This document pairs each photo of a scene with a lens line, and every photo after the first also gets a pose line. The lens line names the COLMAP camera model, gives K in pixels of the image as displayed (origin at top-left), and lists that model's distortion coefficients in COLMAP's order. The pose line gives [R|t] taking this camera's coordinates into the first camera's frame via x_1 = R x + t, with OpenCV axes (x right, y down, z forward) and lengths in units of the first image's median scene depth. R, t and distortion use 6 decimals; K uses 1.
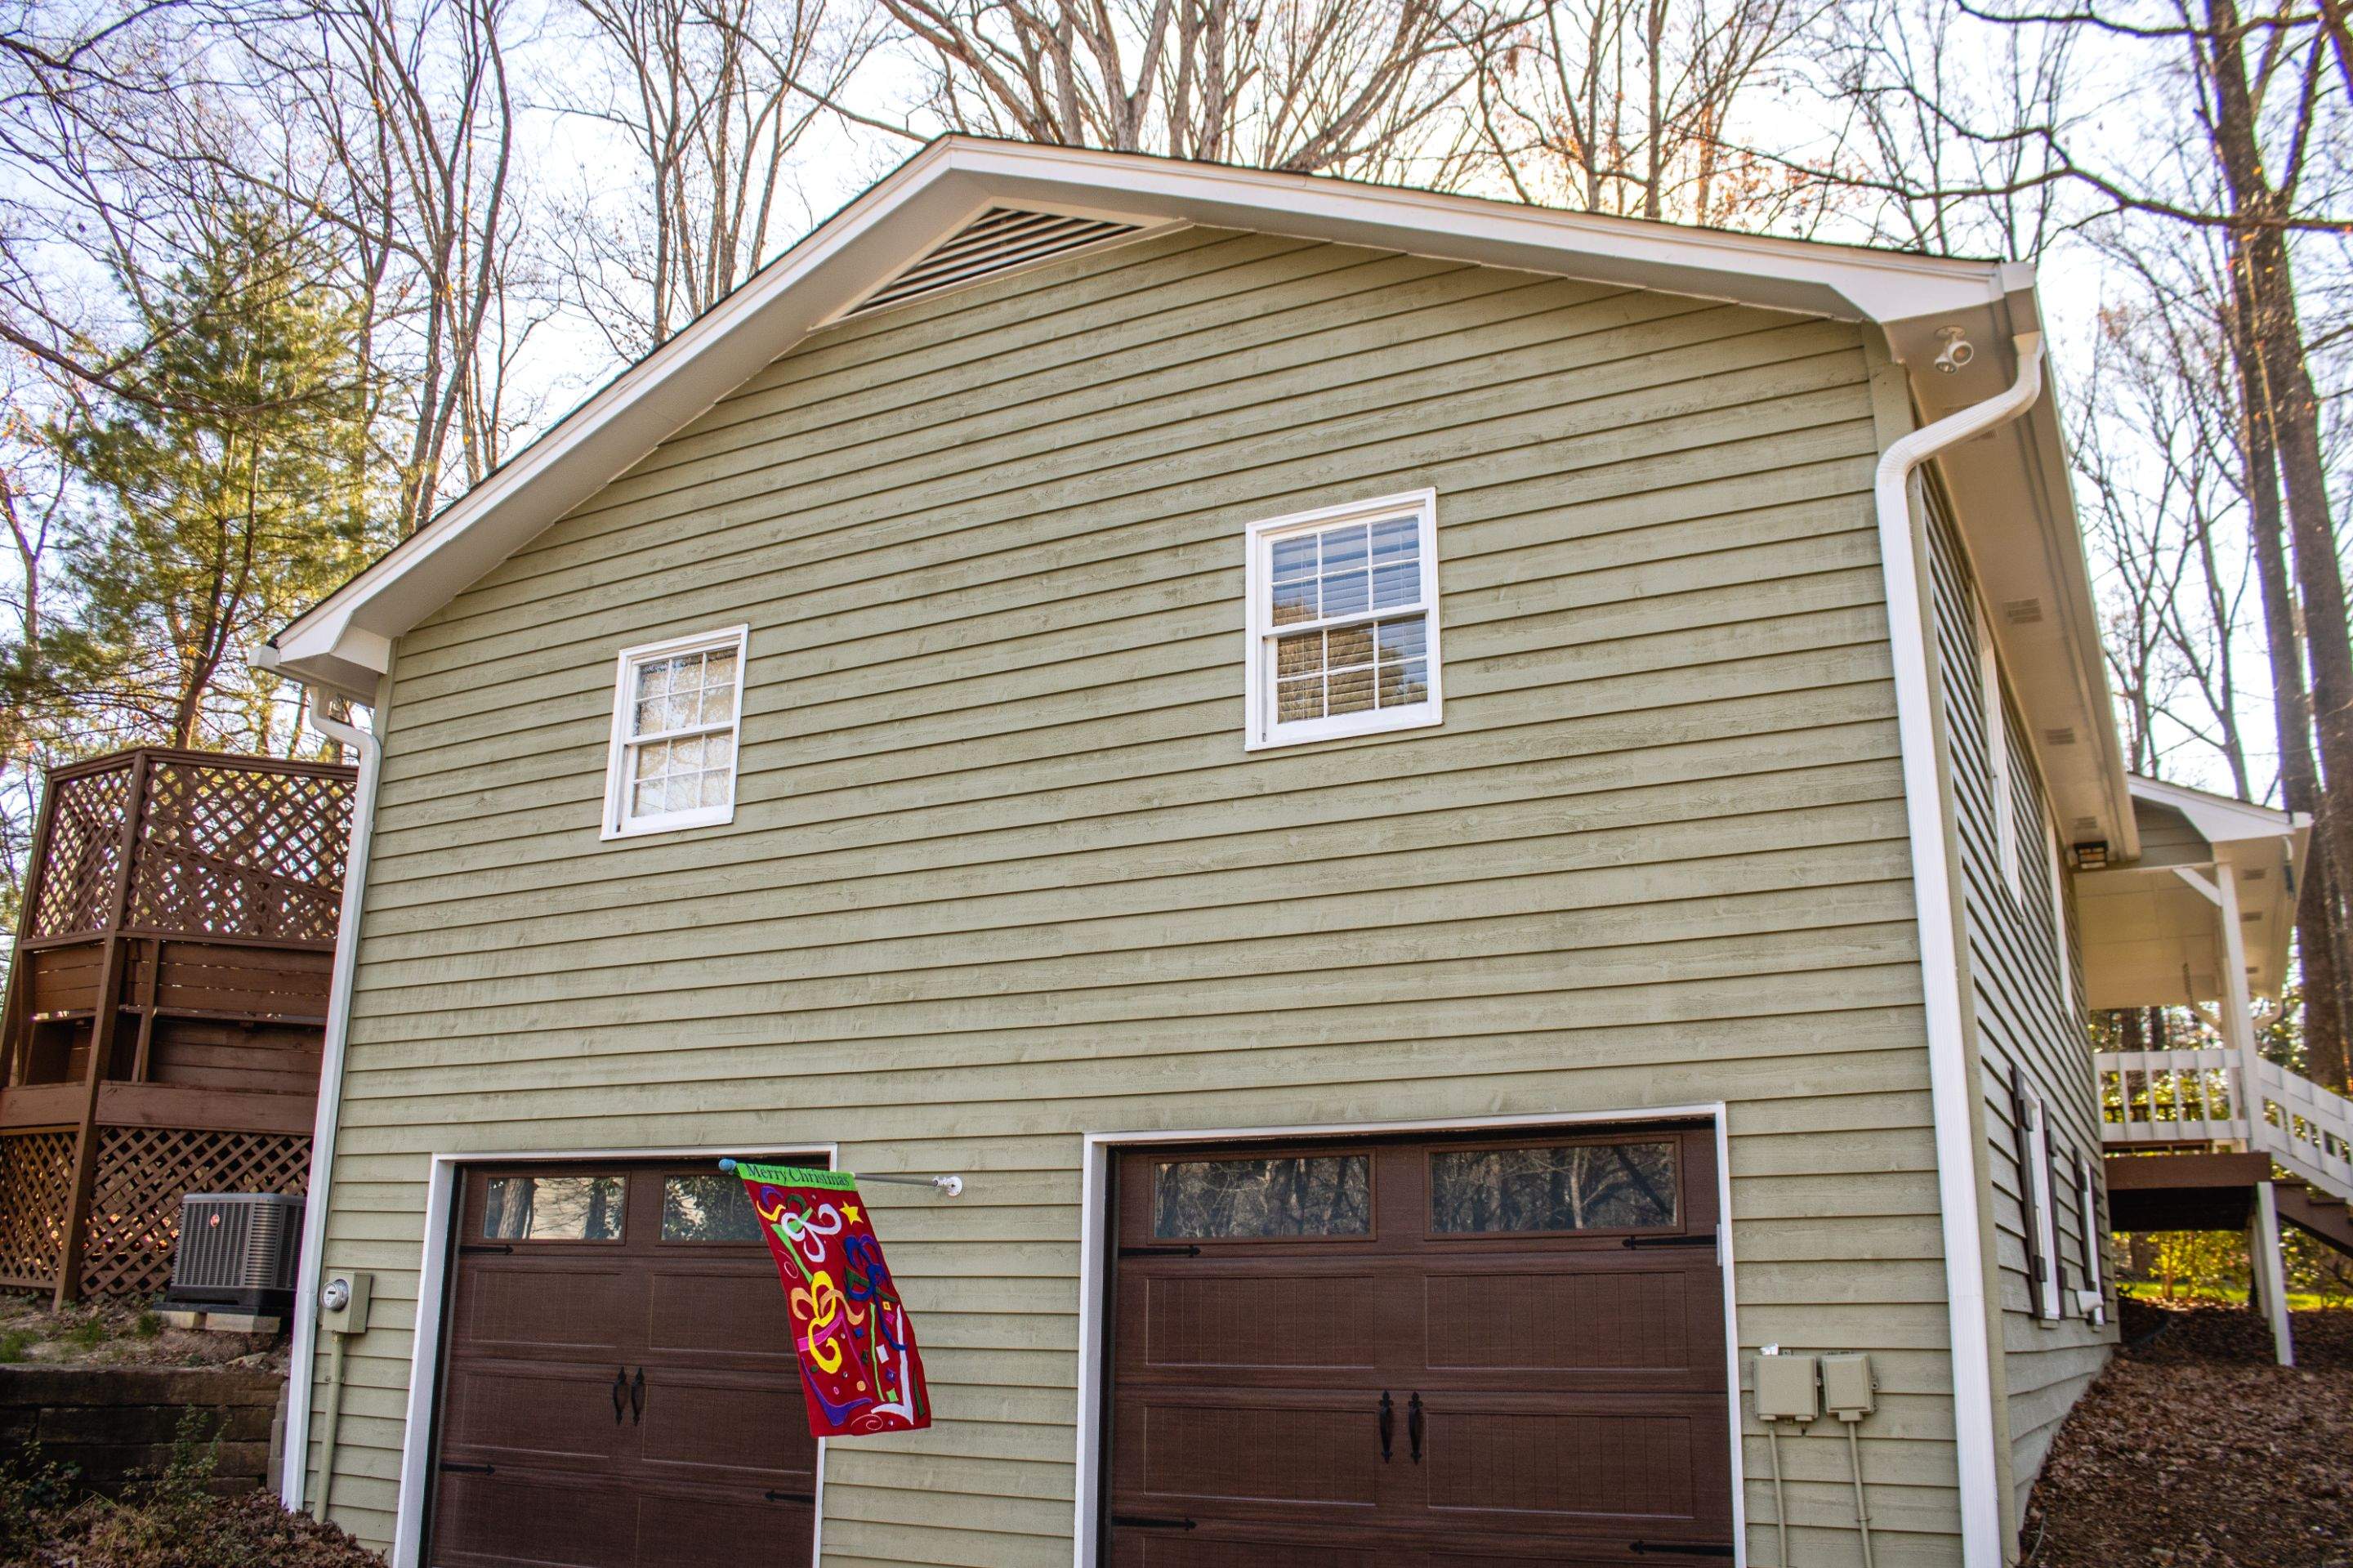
lens RADIAL K [[1959.6, 0, 1176.5], [0, 1959.6, 784.0], [0, 0, 1]] dist [-0.156933, 0.135108]
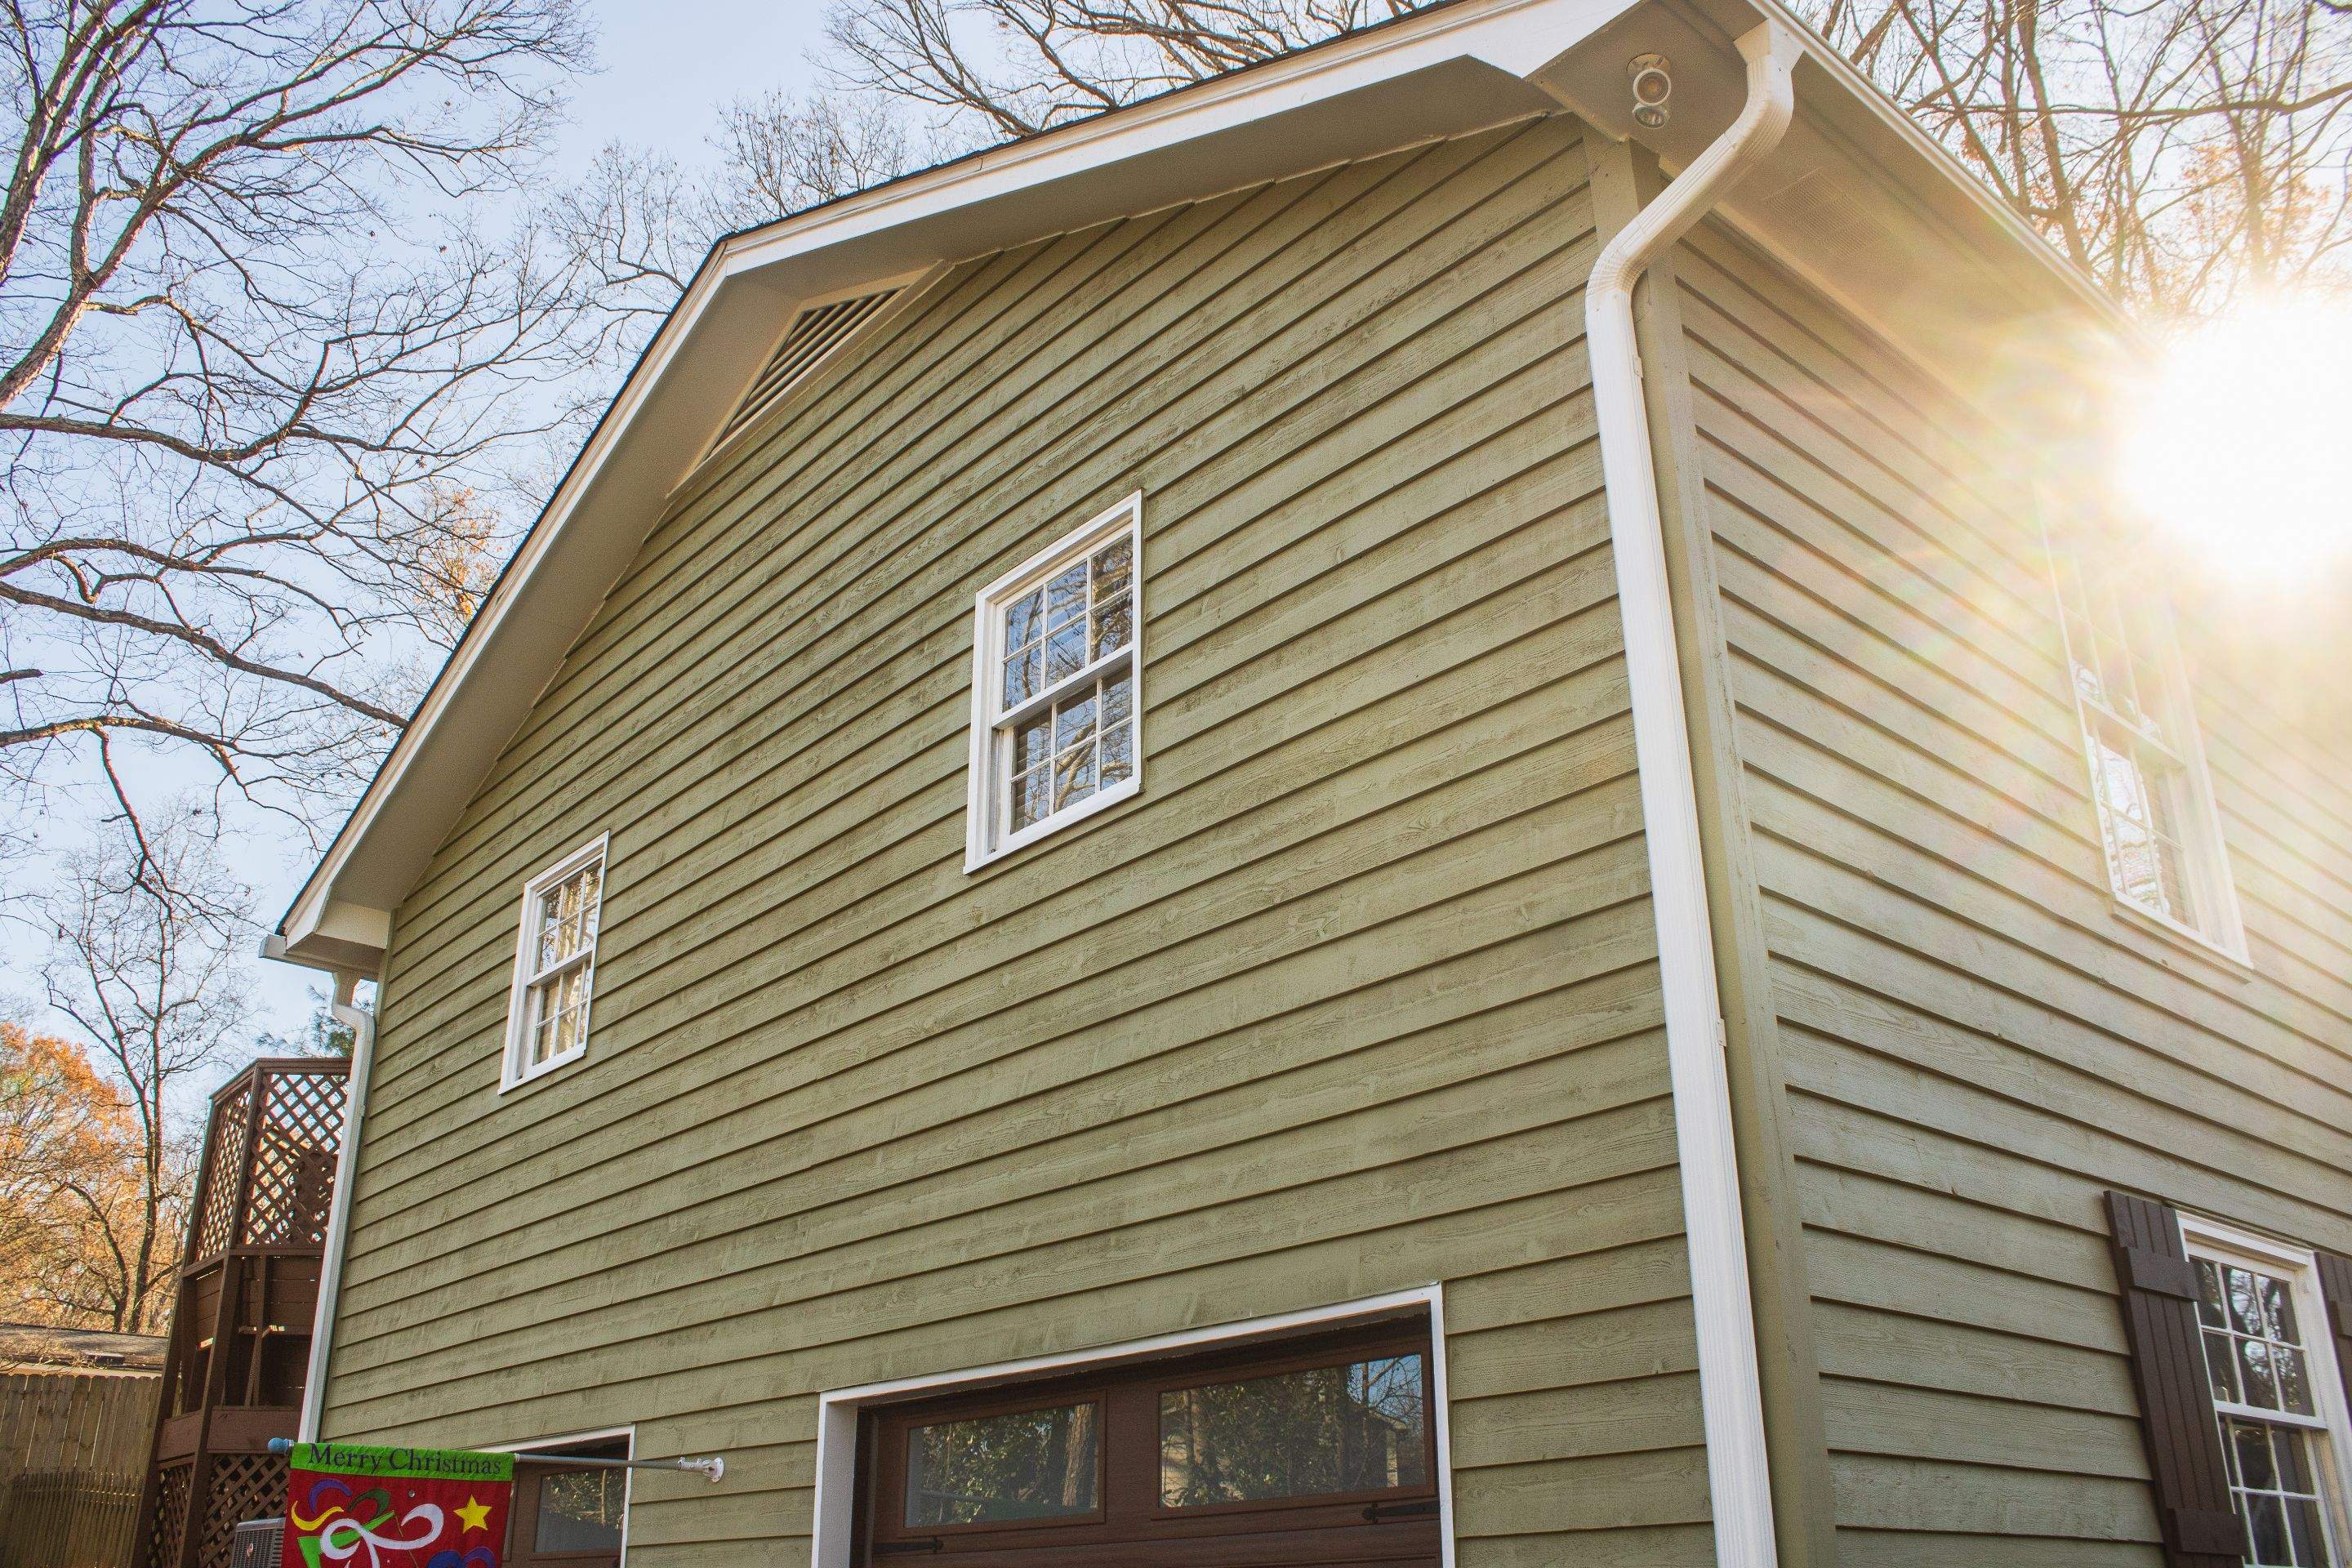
lens RADIAL K [[2001.4, 0, 1172.4], [0, 2001.4, 773.3], [0, 0, 1]] dist [-0.156552, 0.152828]
pose [[0.933355, -0.174485, -0.313693, 0.366892], [0.133678, 0.980007, -0.147364, 0.071199], [0.333134, 0.095609, 0.938020, 0.287392]]
